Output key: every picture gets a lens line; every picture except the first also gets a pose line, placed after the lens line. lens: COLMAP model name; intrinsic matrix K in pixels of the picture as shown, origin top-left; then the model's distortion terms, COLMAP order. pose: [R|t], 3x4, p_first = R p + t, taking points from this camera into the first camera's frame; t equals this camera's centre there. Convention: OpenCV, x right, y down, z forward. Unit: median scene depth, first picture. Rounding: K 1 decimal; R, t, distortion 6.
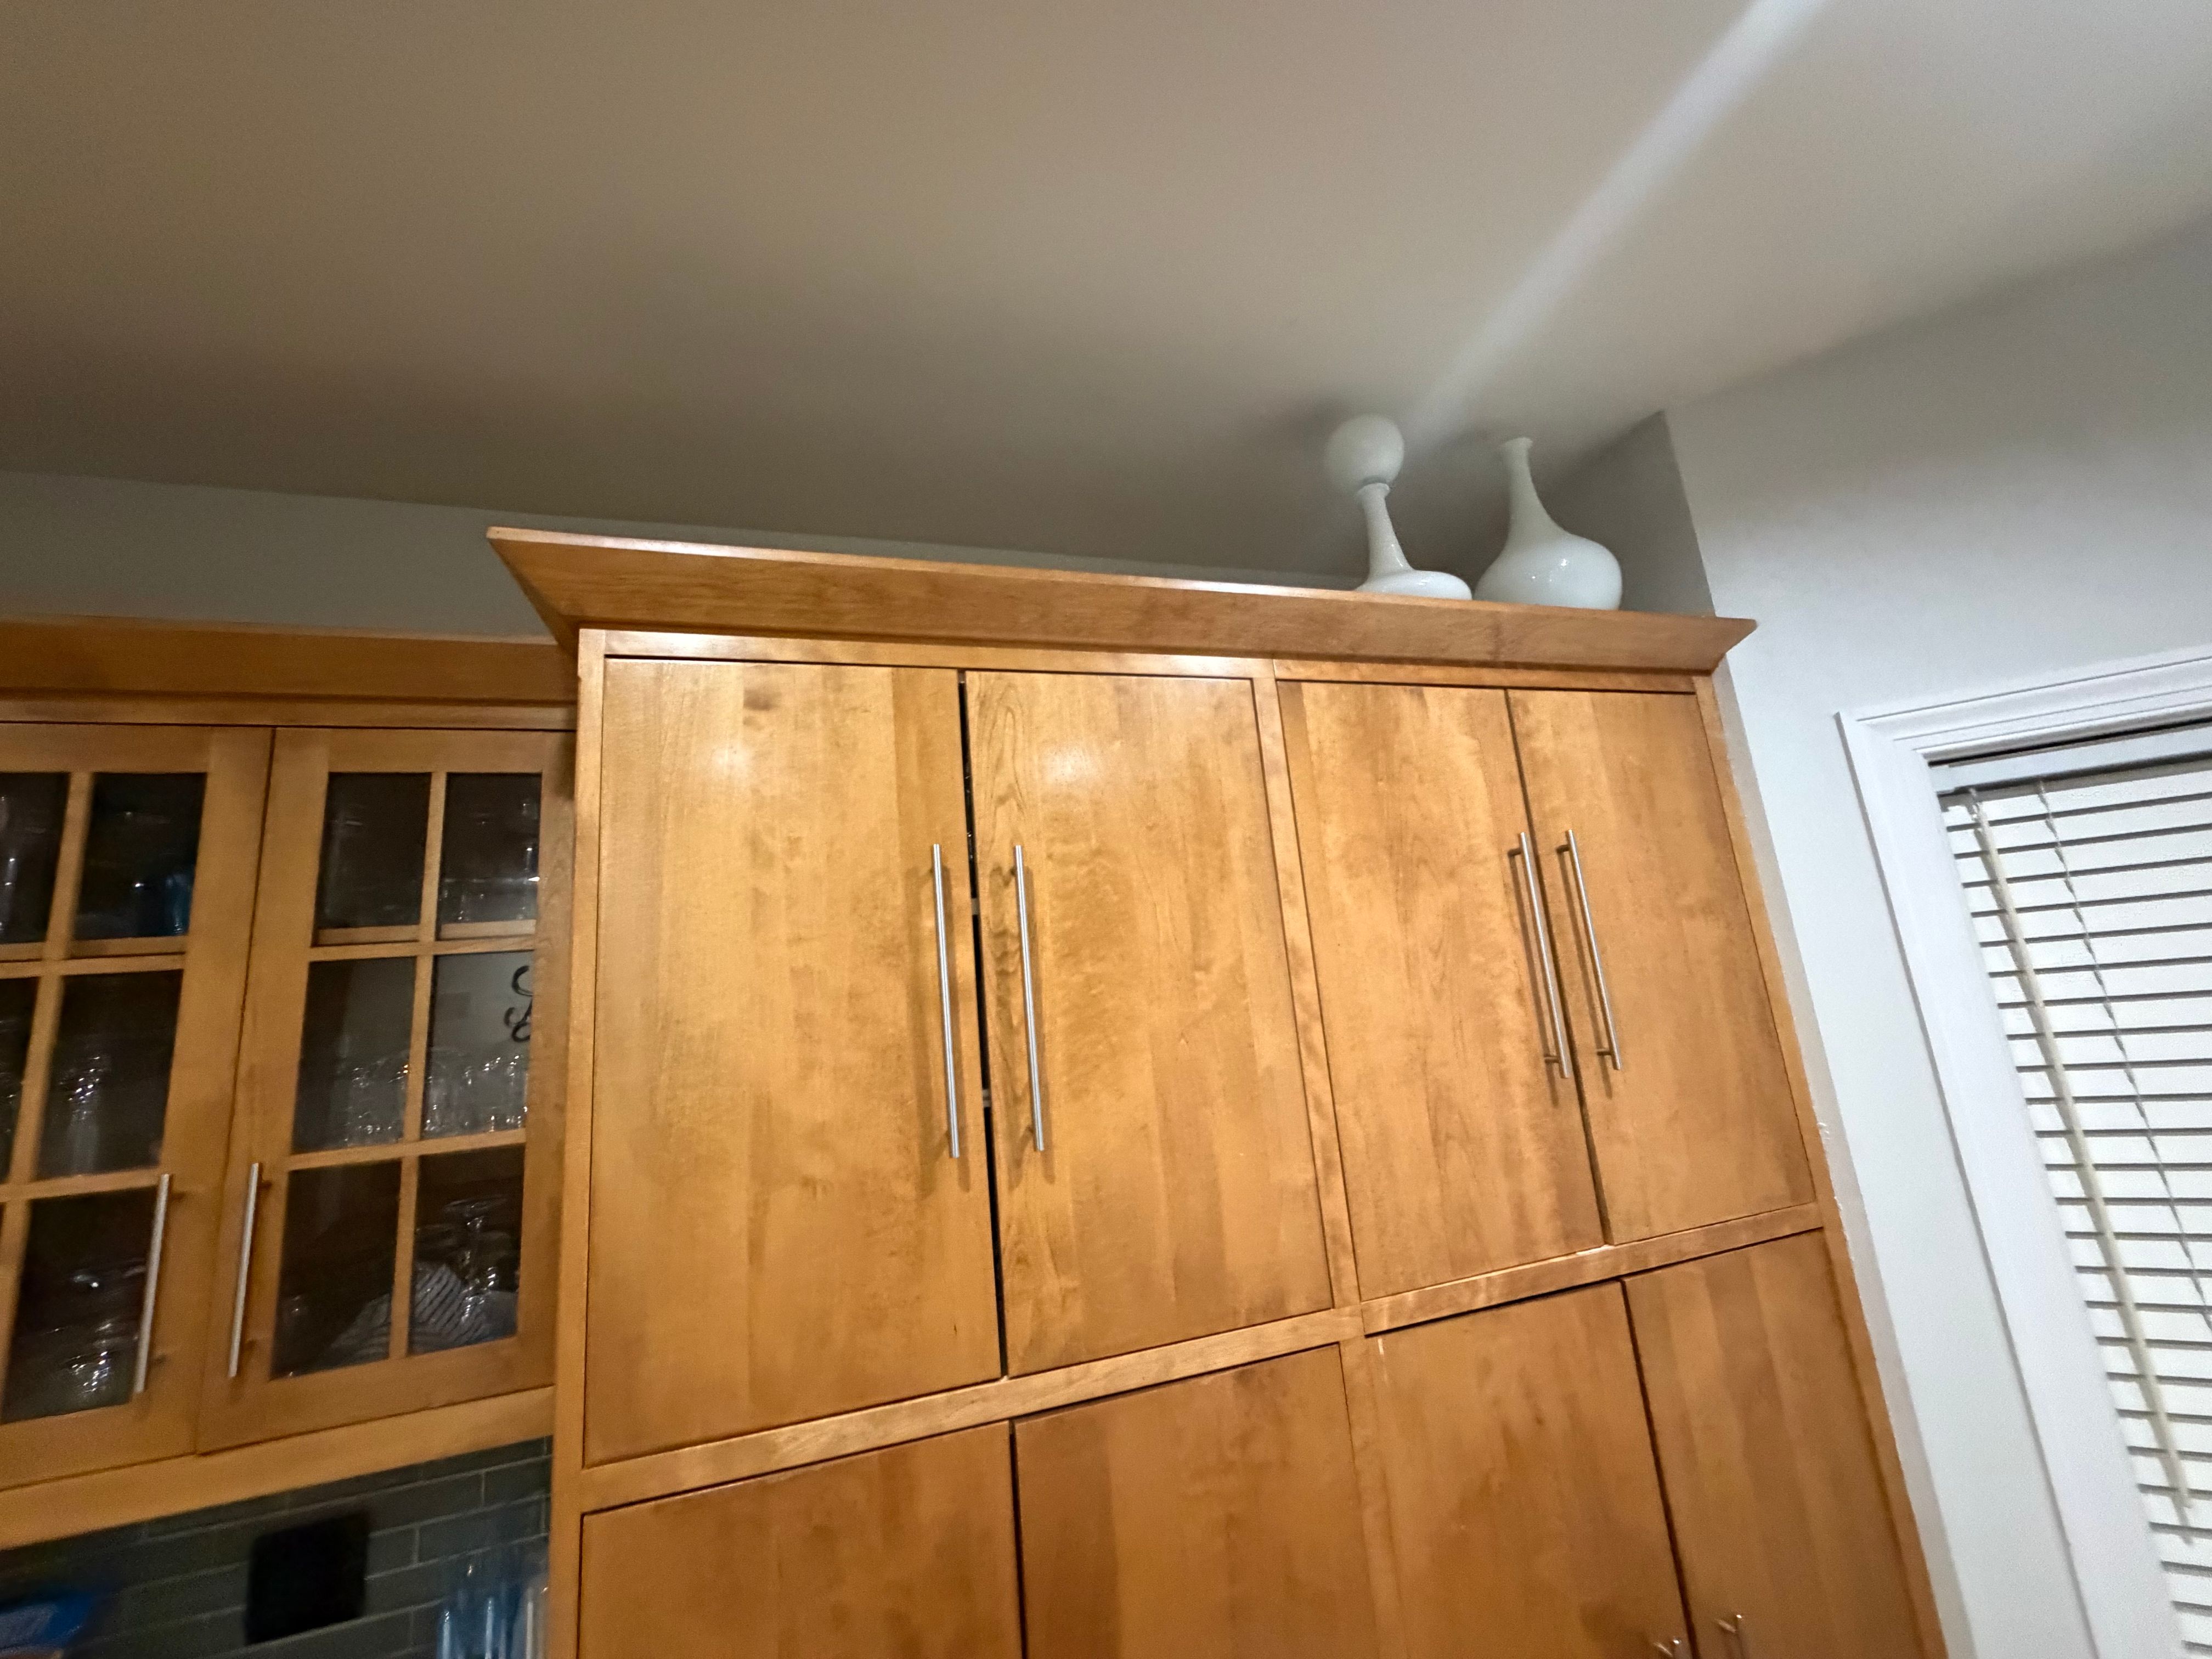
lens RADIAL K [[878.5, 0, 1105.5], [0, 878.5, 829.3], [0, 0, 1]] dist [0.002476, -0.000085]
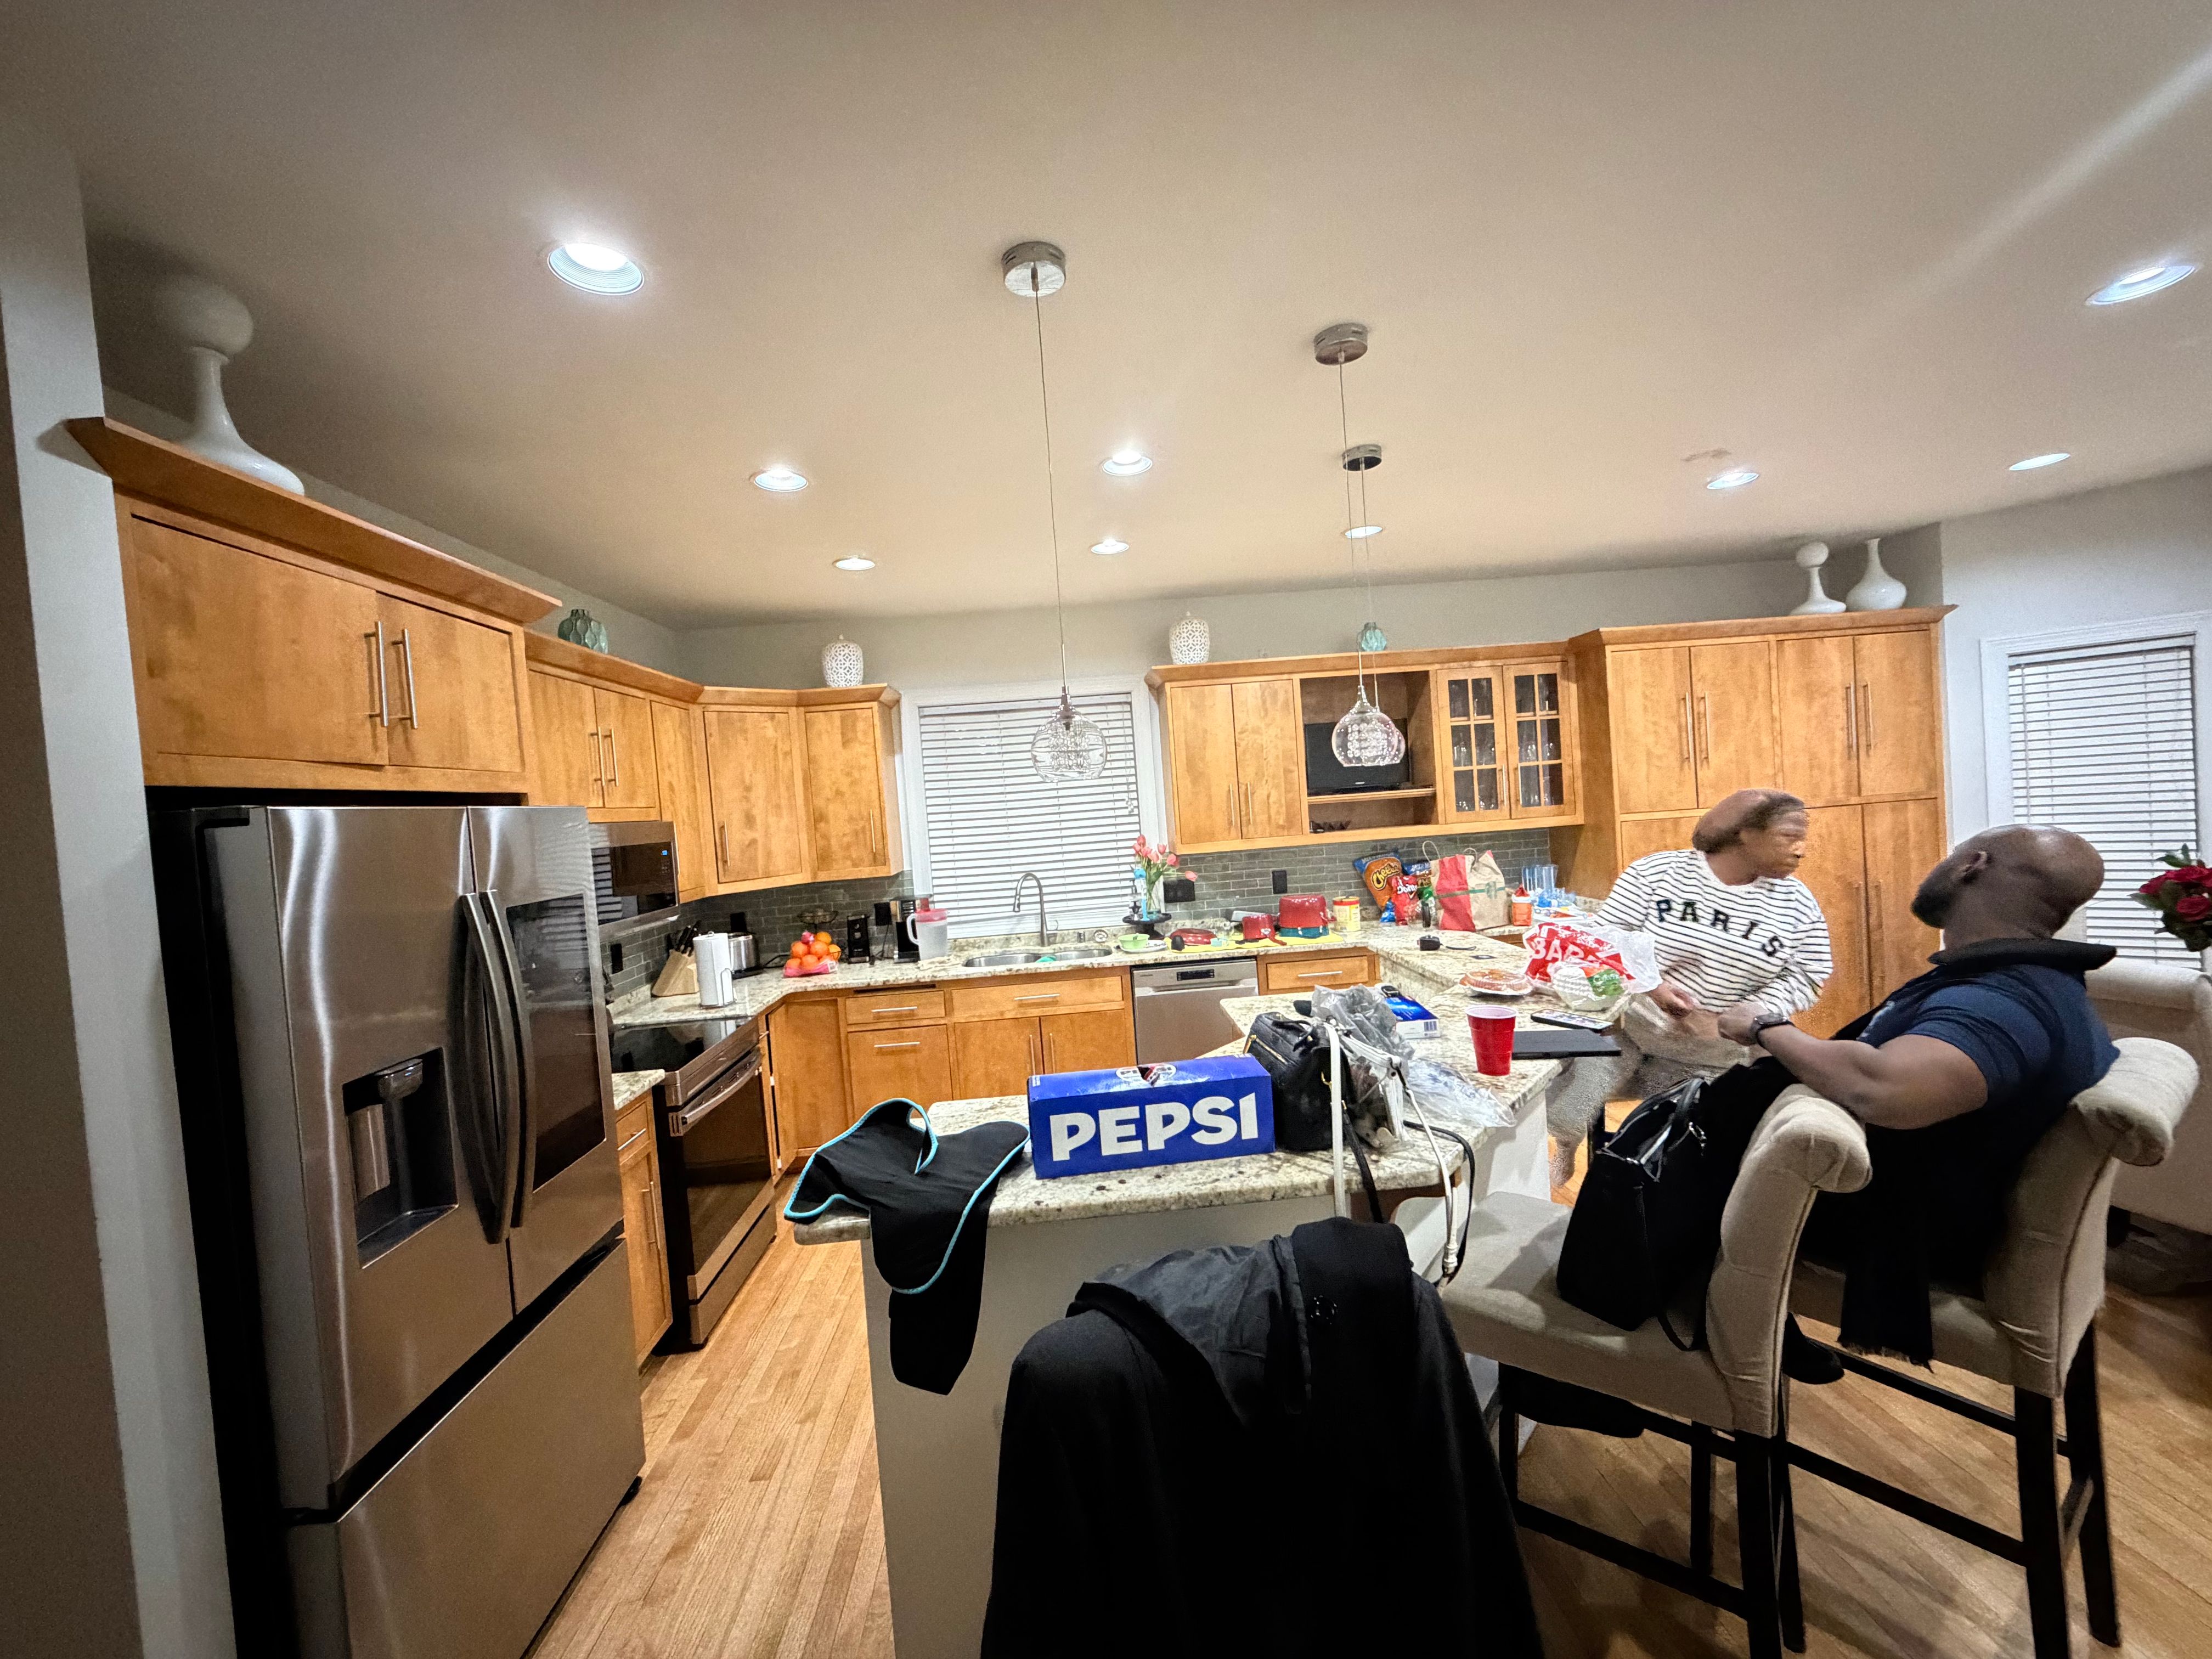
lens RADIAL K [[878.5, 0, 1099.4], [0, 878.5, 828.8], [0, 0, 1]] dist [0.002476, -0.000085]
pose [[0.965651, 0.025574, -0.258582, -1.521887], [0.041001, 0.967682, 0.248819, -0.435712], [0.256588, -0.250874, 0.933394, -3.238406]]
